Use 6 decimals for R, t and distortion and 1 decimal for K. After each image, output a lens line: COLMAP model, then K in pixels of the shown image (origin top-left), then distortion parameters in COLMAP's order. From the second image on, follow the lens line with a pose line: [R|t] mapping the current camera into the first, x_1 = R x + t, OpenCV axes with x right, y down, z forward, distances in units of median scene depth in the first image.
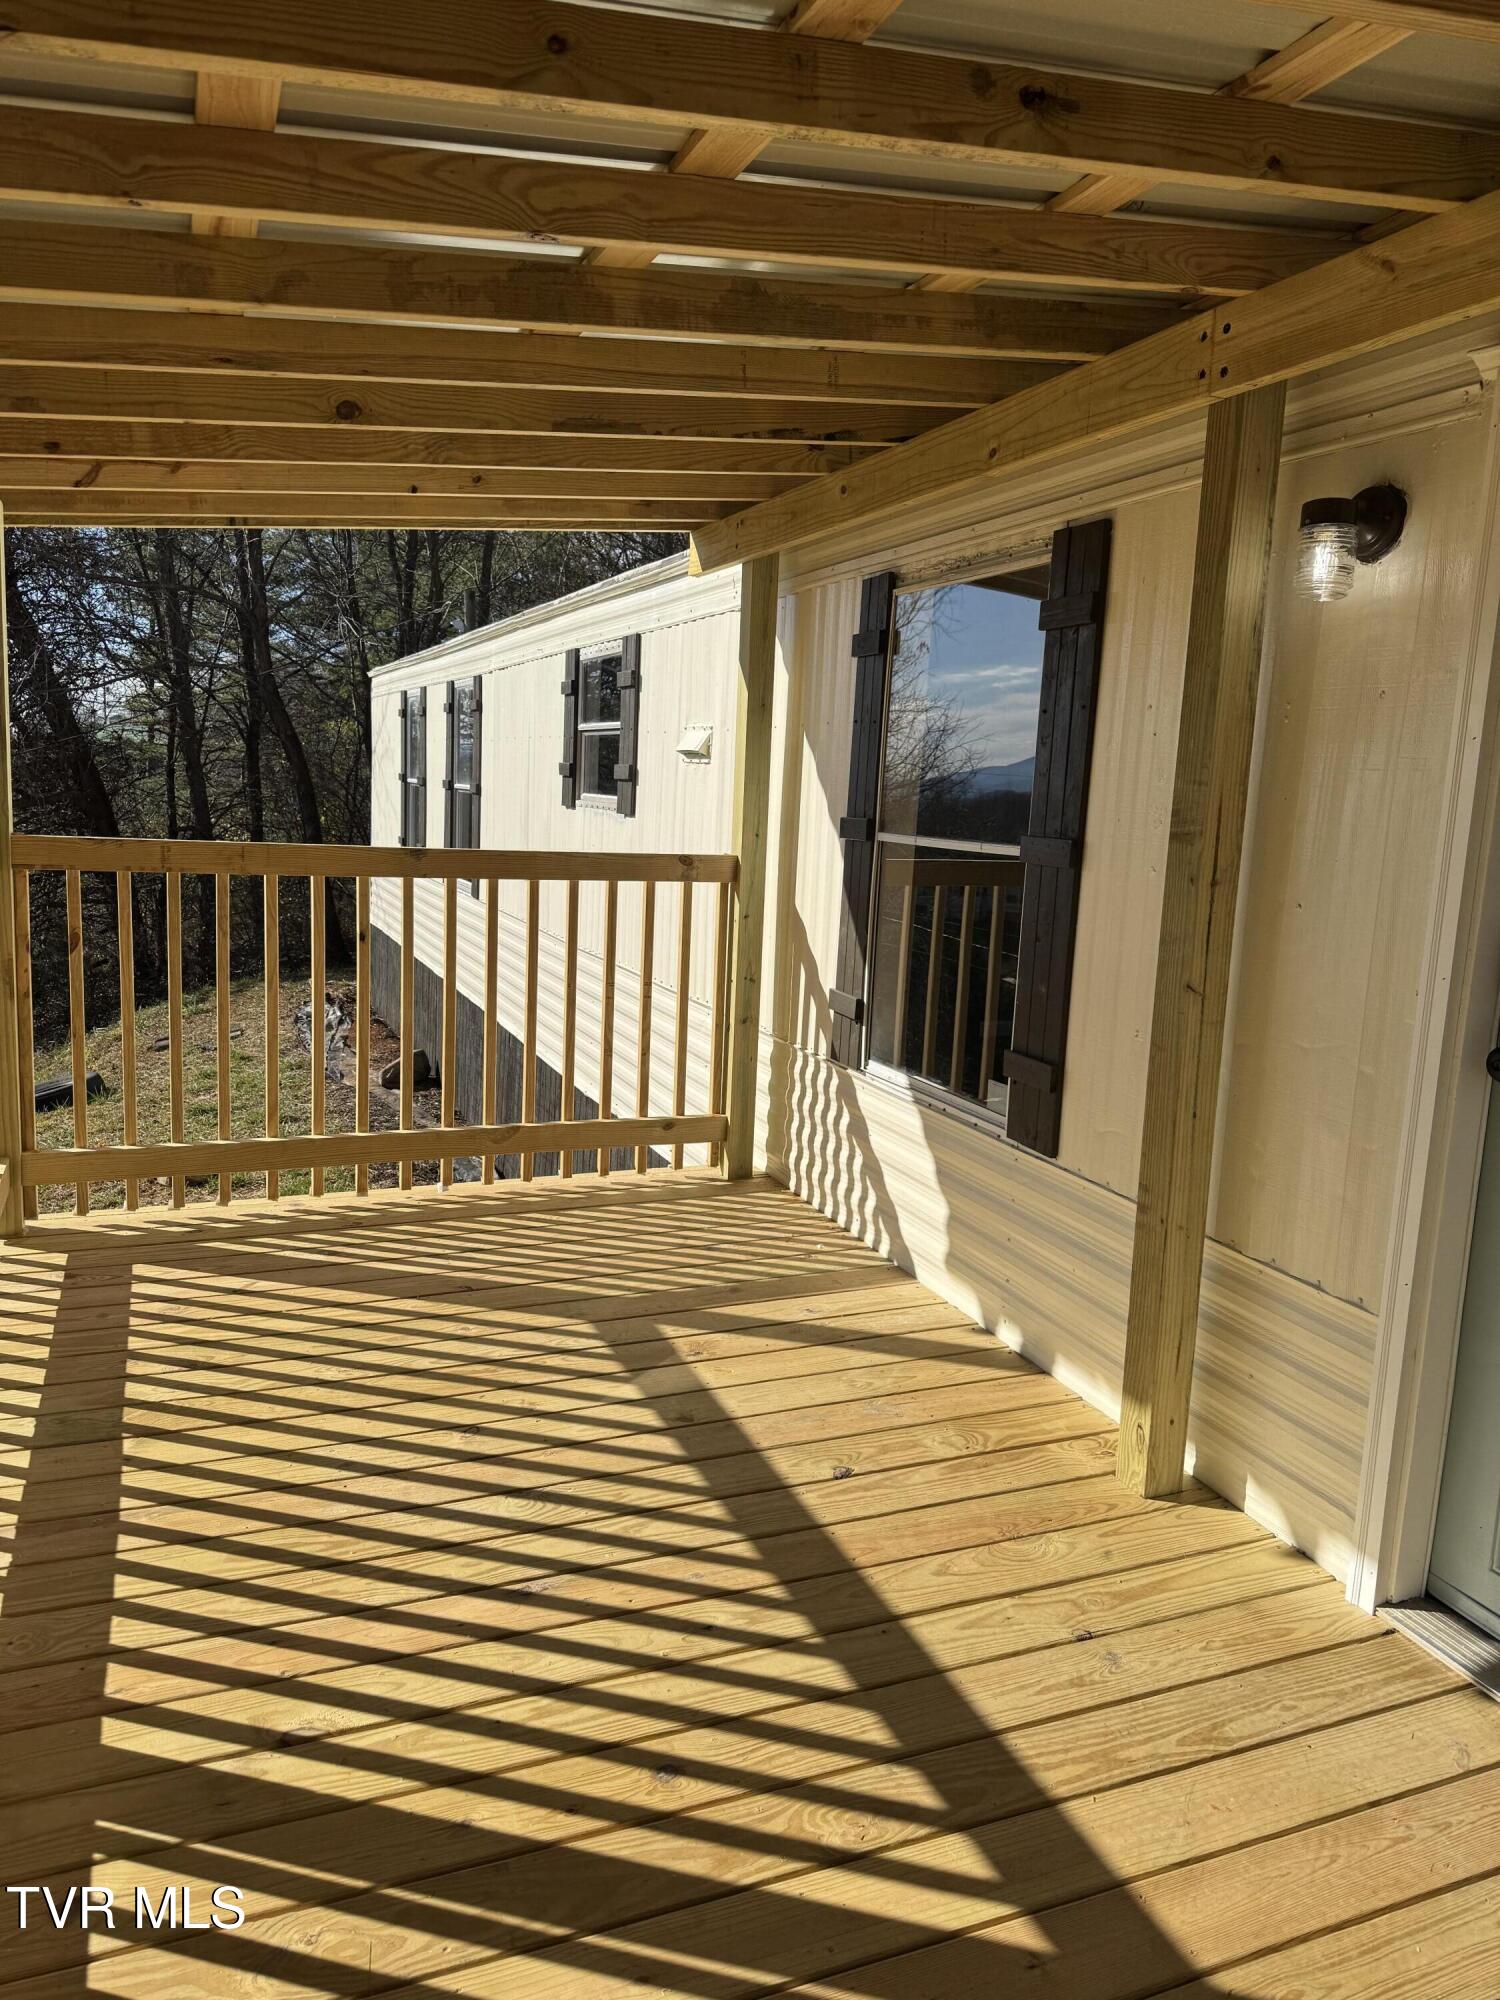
lens RADIAL K [[1411.4, 0, 746.6], [0, 1411.4, 1003.9], [0, 0, 1]] dist [0.050531, -0.067903]
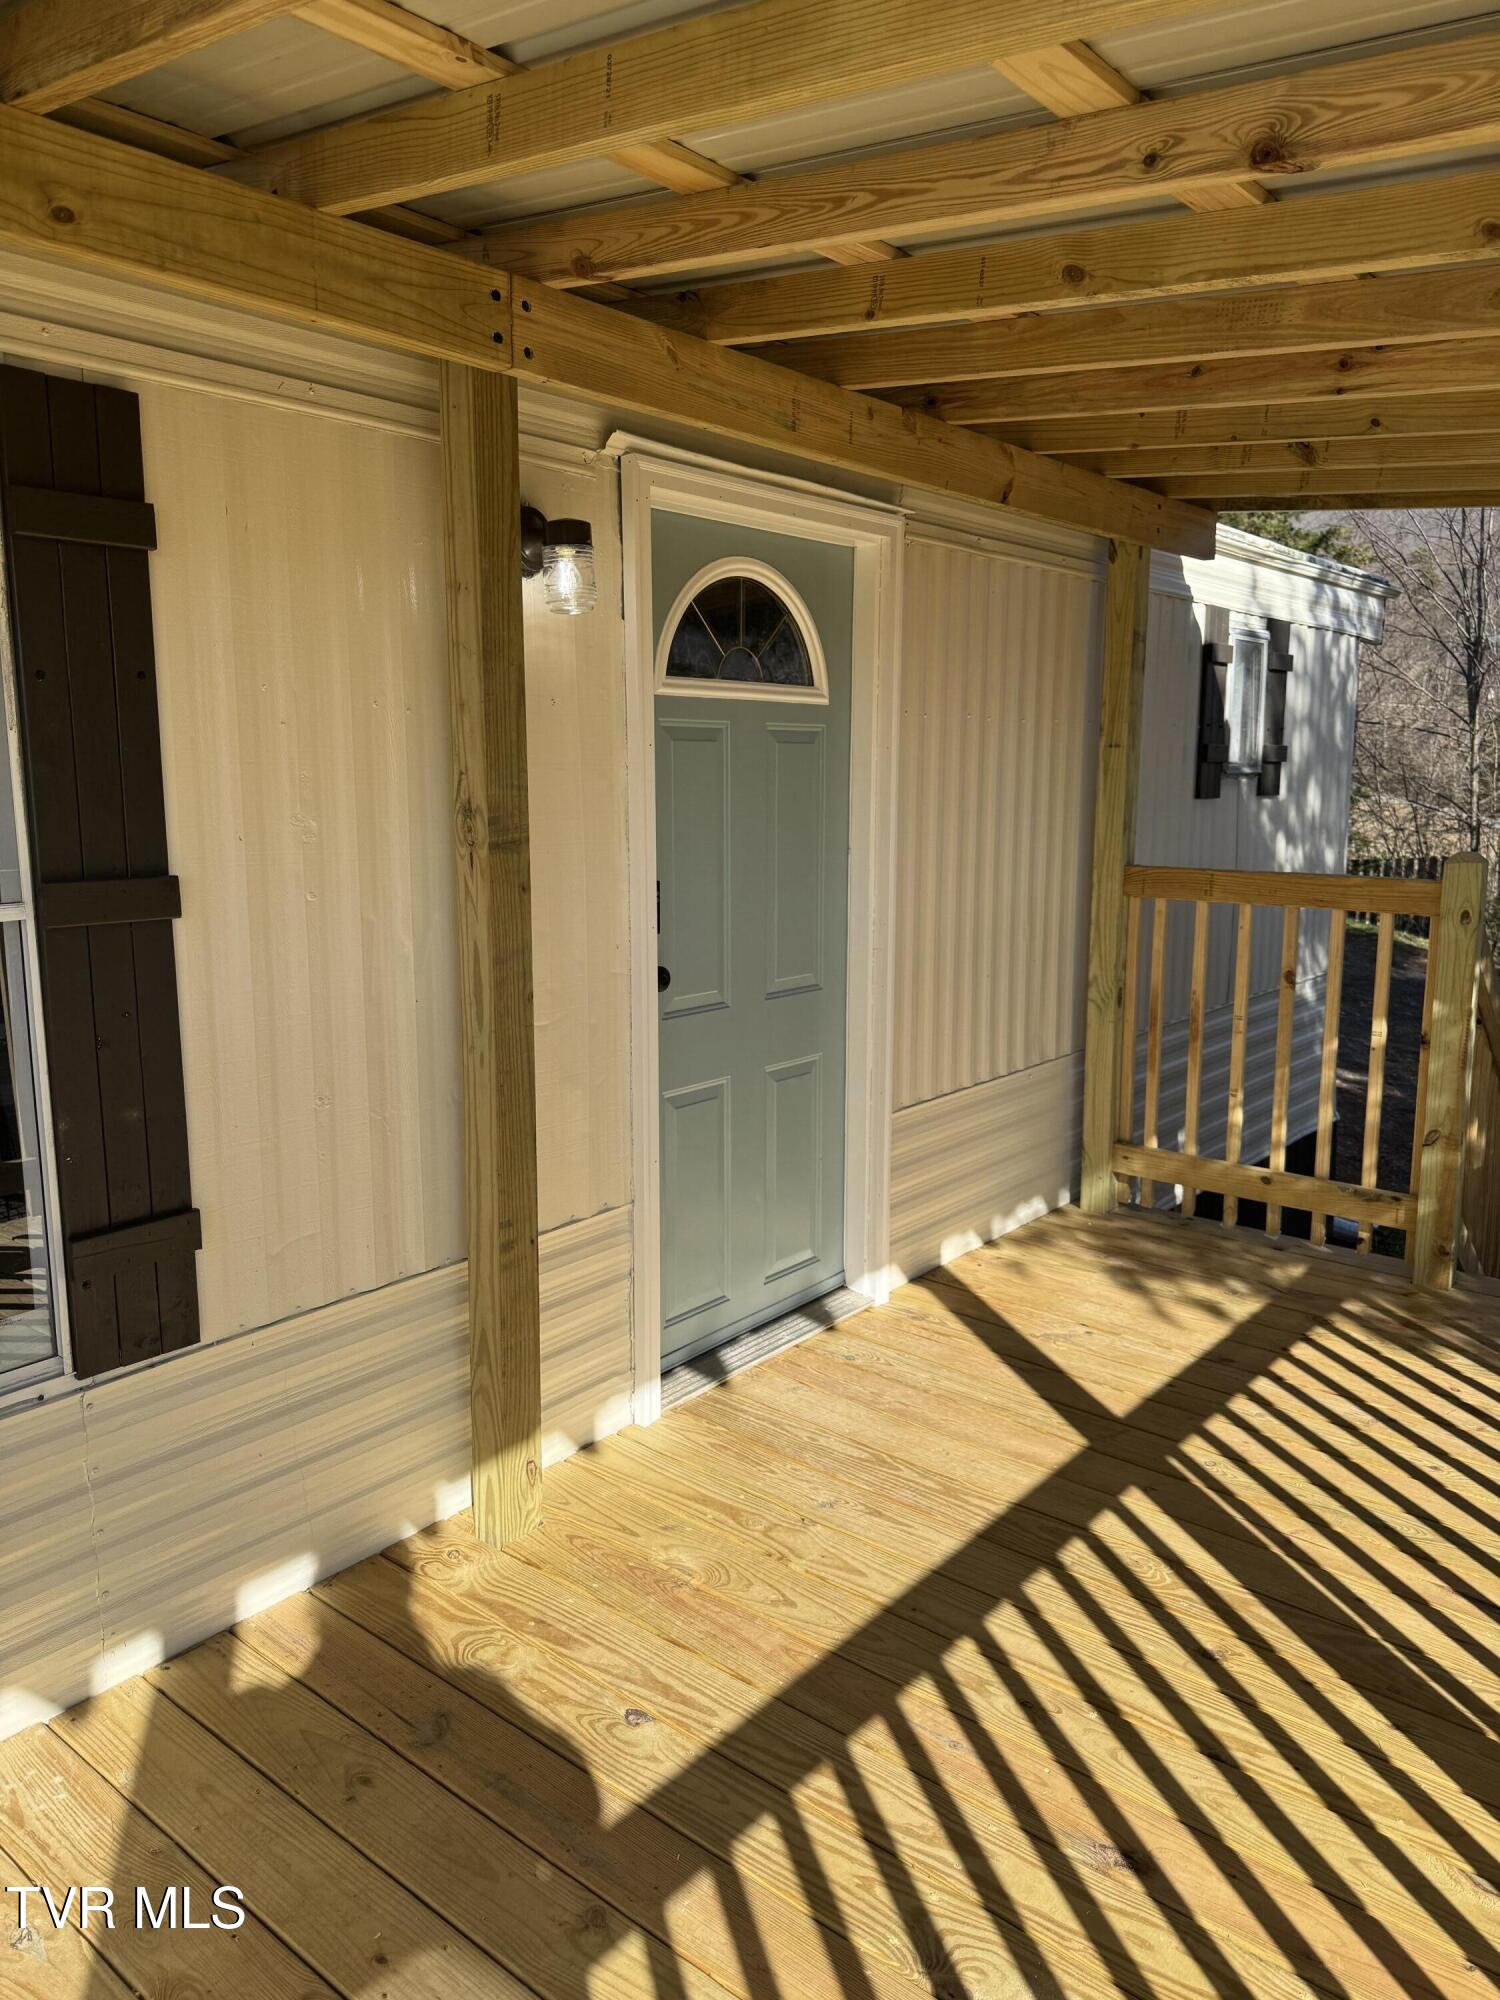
lens RADIAL K [[1411.4, 0, 752.2], [0, 1411.4, 1000.8], [0, 0, 1]] dist [0.050531, -0.067903]
pose [[-0.477445, -0.182167, 0.859571, -0.664067], [0.123670, 0.954602, 0.270999, -0.282913], [-0.869915, 0.235690, -0.433241, 1.452204]]
